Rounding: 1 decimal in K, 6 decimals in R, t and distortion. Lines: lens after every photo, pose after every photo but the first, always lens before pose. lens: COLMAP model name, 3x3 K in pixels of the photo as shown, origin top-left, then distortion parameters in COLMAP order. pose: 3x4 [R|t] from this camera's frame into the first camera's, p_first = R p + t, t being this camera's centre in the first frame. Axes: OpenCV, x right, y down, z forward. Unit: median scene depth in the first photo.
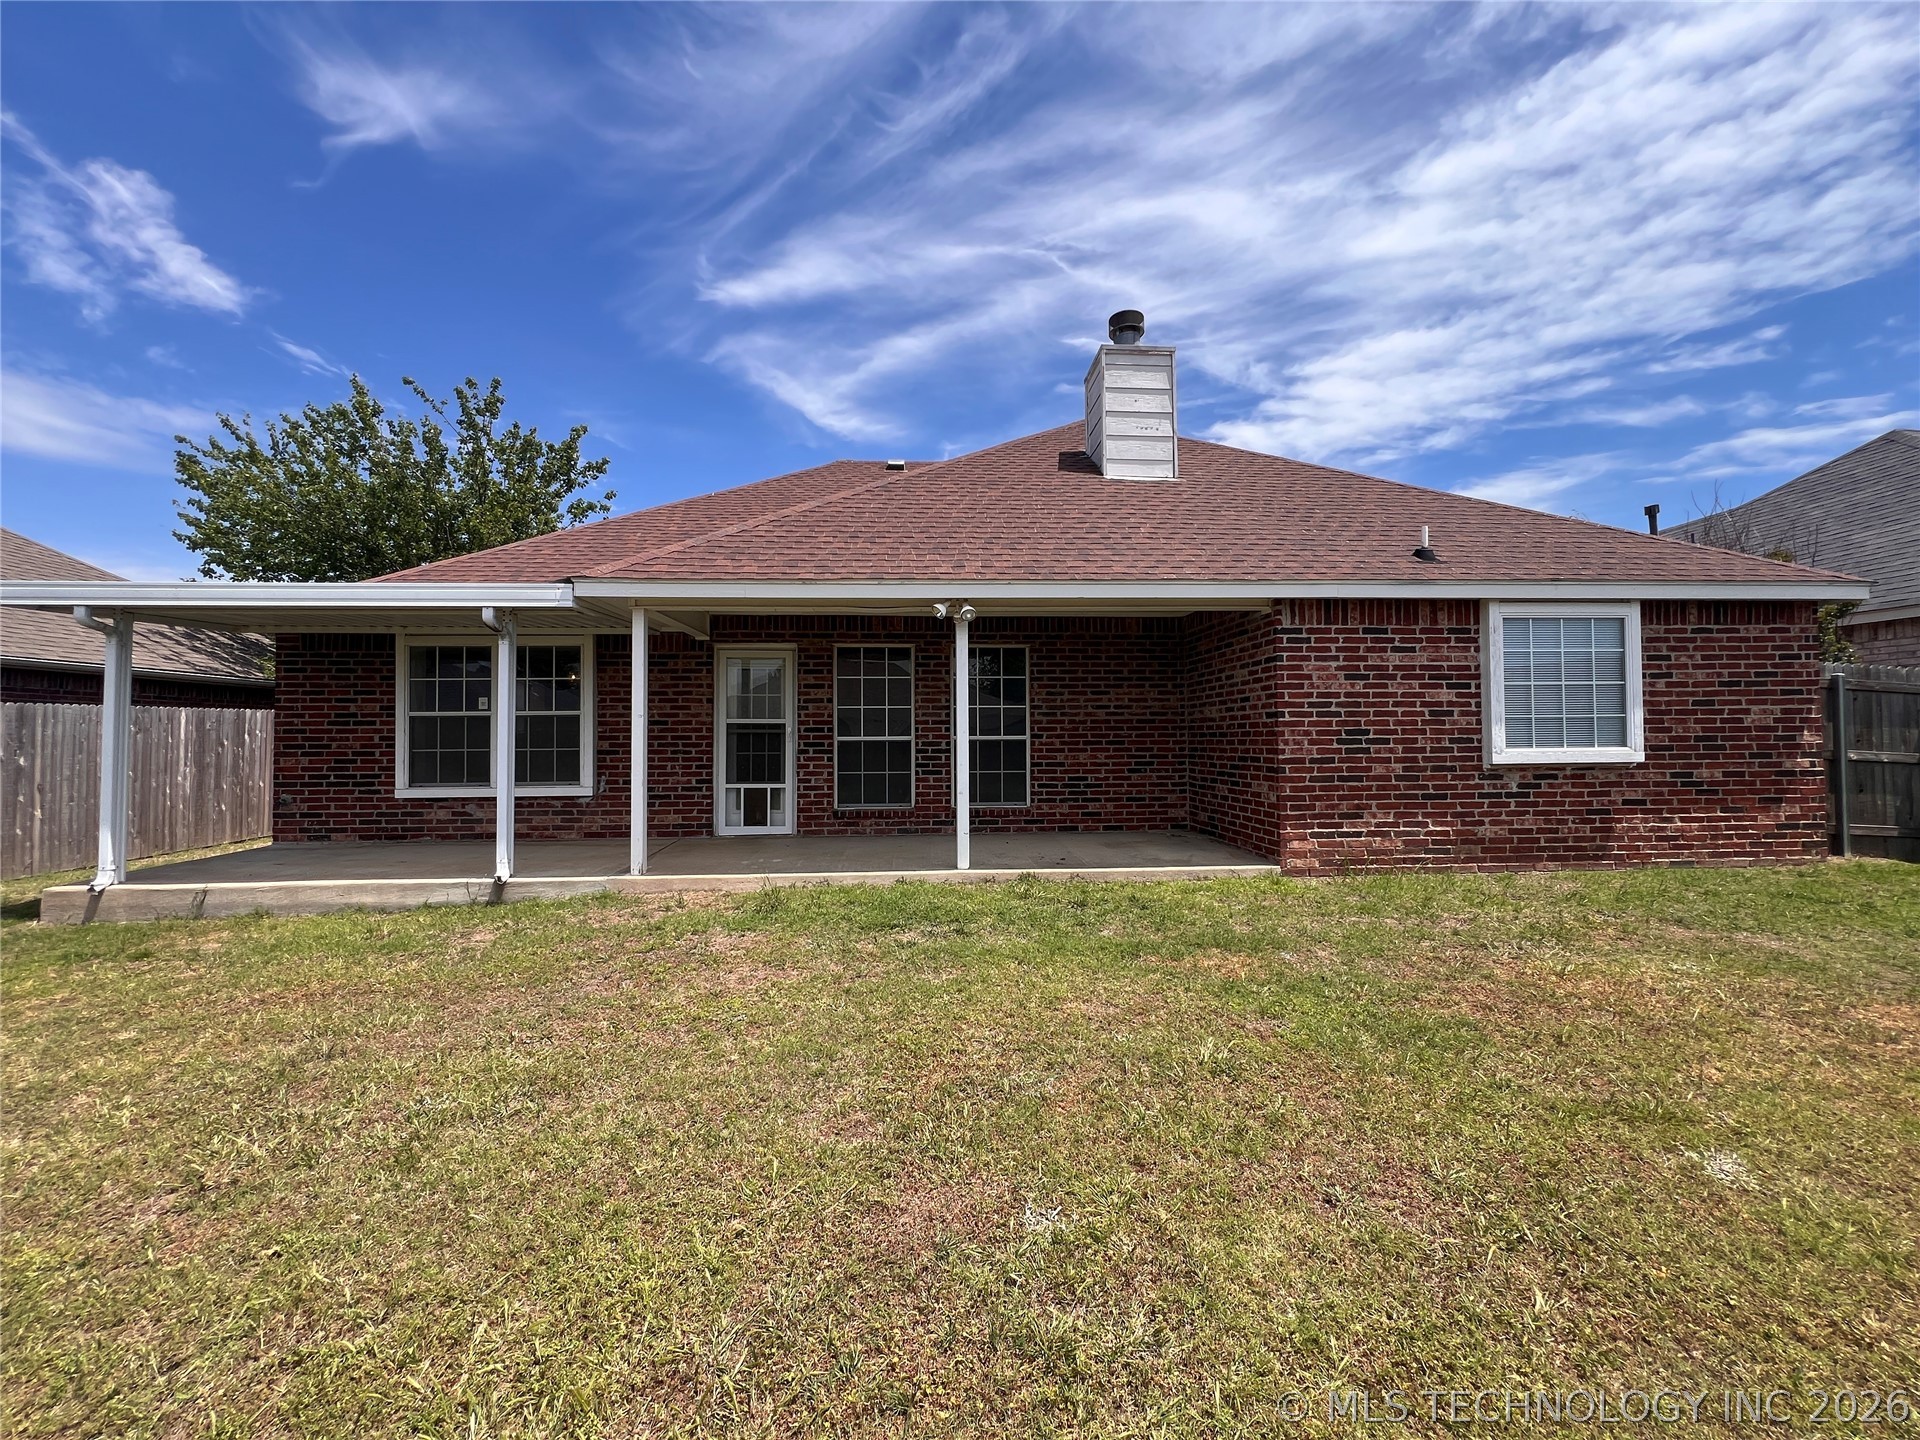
lens RADIAL K [[811.4, 0, 958.8], [0, 811.4, 753.9], [0, 0, 1]] dist [-0.000411, 0.000273]
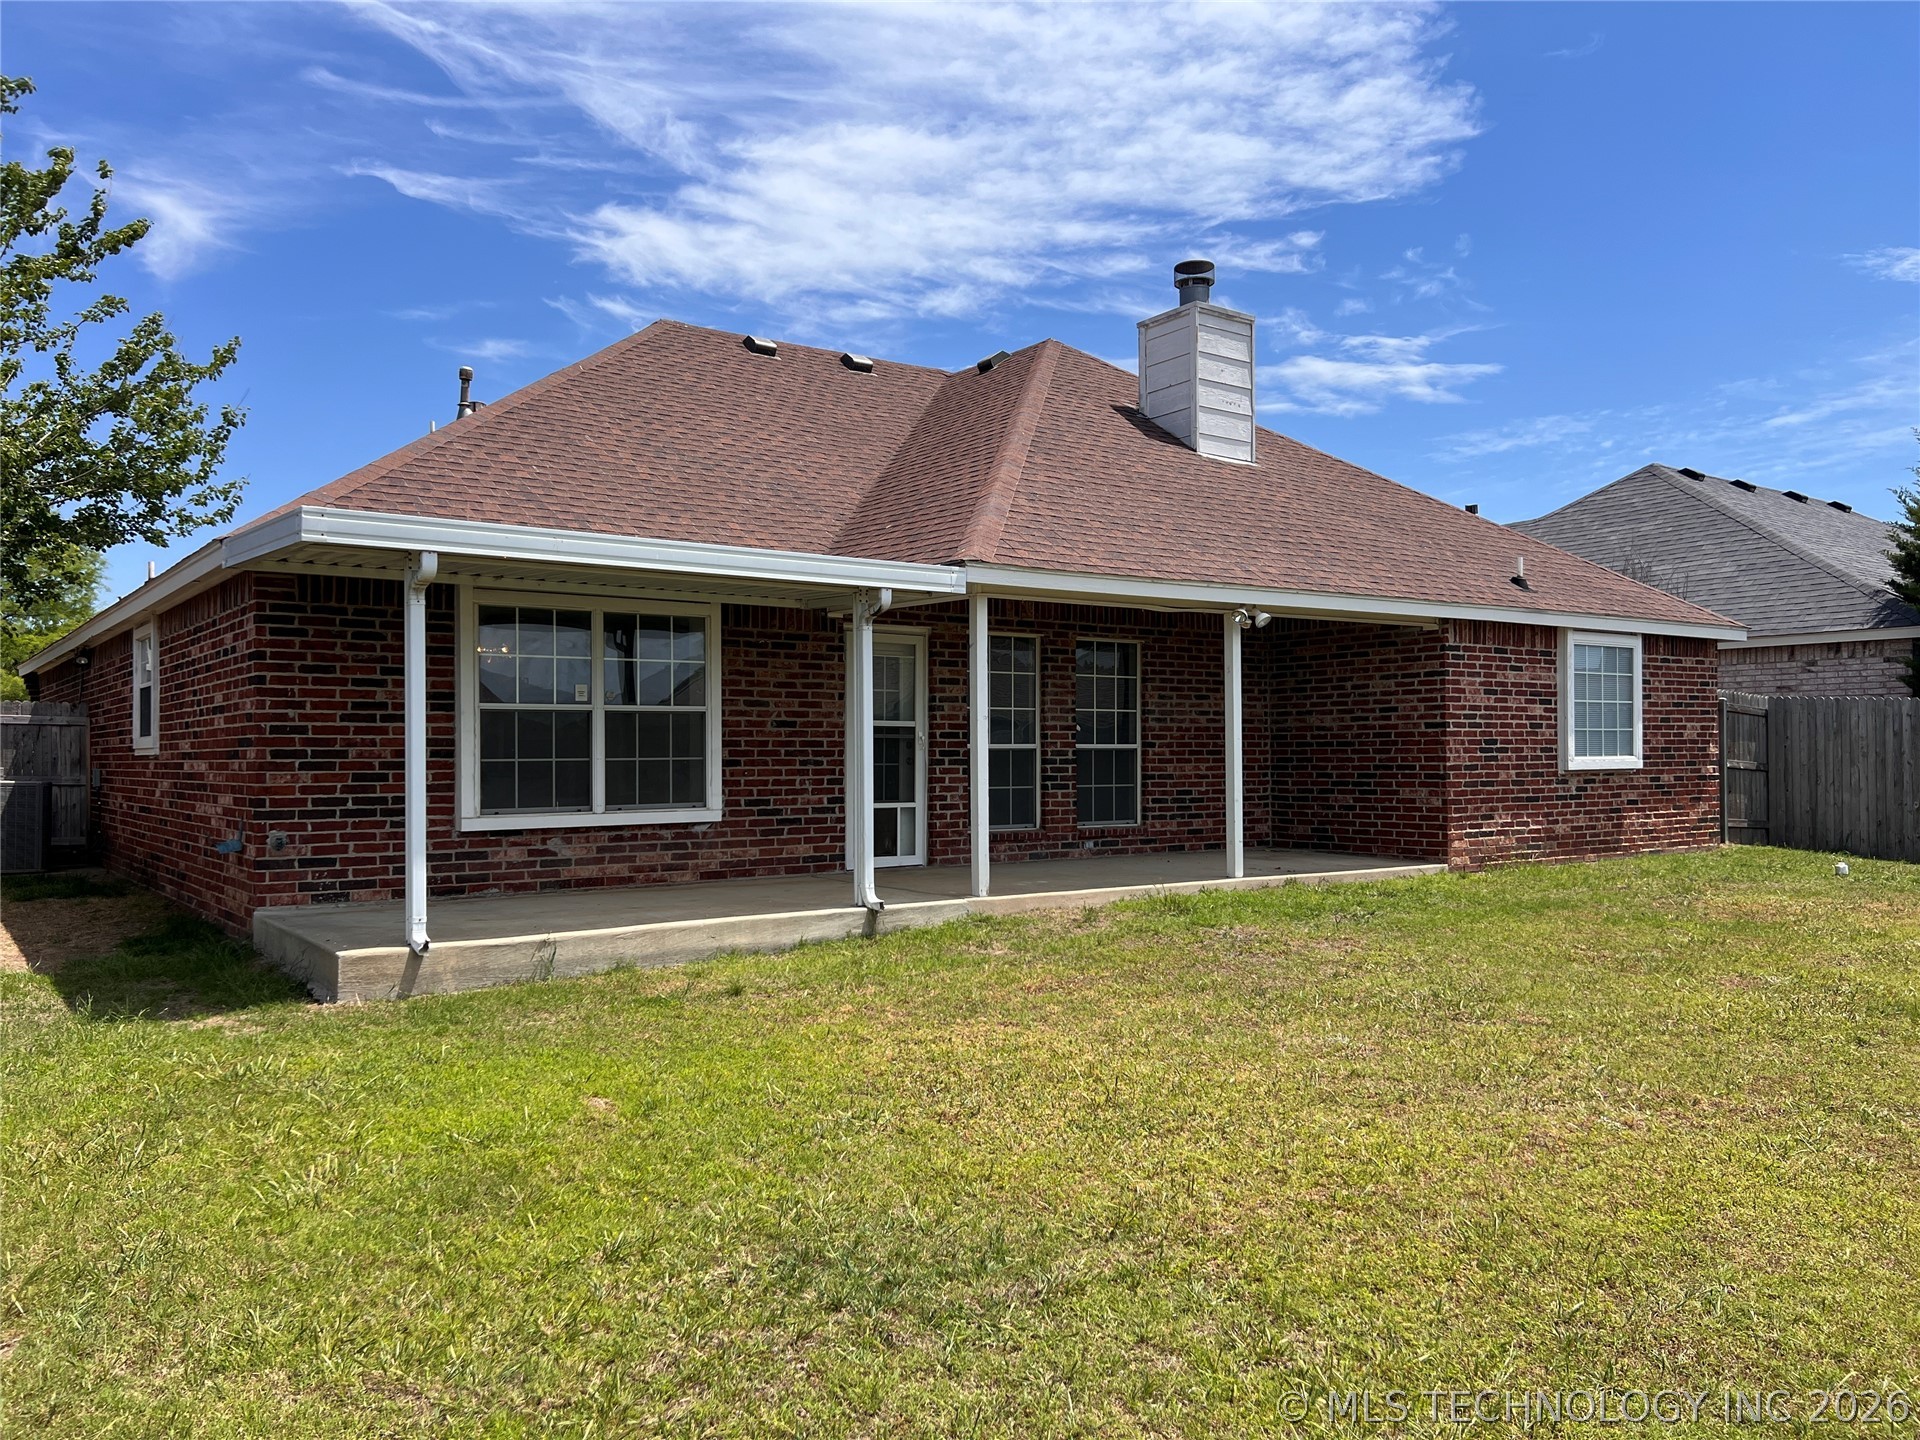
lens RADIAL K [[1464.0, 0, 957.2], [0, 1464.0, 767.2], [0, 0, 1]] dist [0.114276, -0.310393]
pose [[0.837893, -0.002801, 0.545828, -0.982619], [0.008147, 0.999940, -0.007374, 0.013405], [-0.545774, 0.010626, 0.837865, -0.233424]]
